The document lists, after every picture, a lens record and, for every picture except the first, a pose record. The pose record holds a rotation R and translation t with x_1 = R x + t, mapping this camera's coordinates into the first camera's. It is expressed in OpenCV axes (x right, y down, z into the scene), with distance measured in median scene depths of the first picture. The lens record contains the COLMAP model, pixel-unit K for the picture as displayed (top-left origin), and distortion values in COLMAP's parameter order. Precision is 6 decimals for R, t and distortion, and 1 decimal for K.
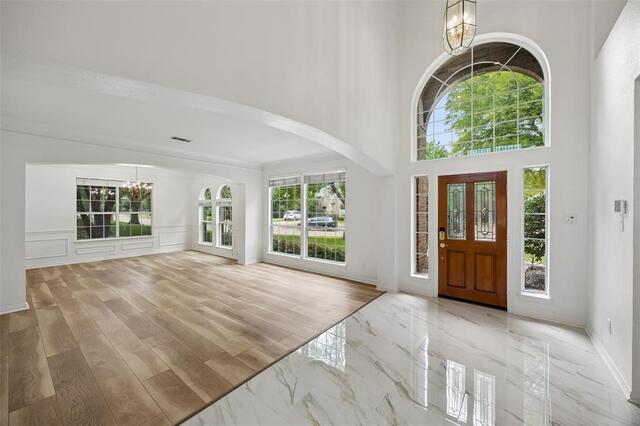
lens RADIAL K [[247.2, 0, 323.4], [0, 247.2, 210.4], [0, 0, 1]] dist [-0.001133, -0.000004]
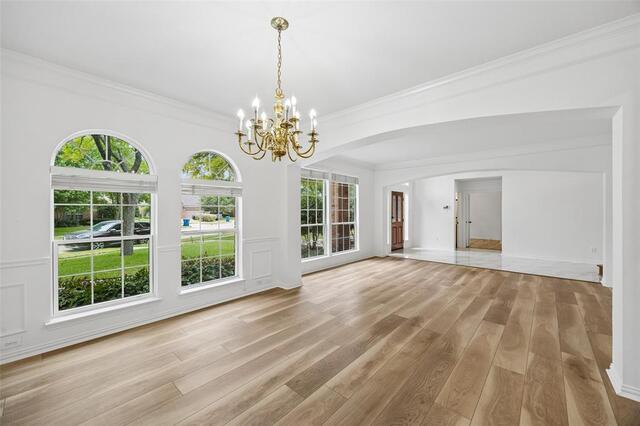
lens RADIAL K [[247.2, 0, 323.9], [0, 247.2, 212.1], [0, 0, 1]] dist [-0.001133, -0.000004]
pose [[0.071859, -0.005072, 0.997402, -1.665205], [0.005176, 0.999976, 0.004712, 0.021716], [-0.997401, 0.004824, 0.071883, 1.482948]]
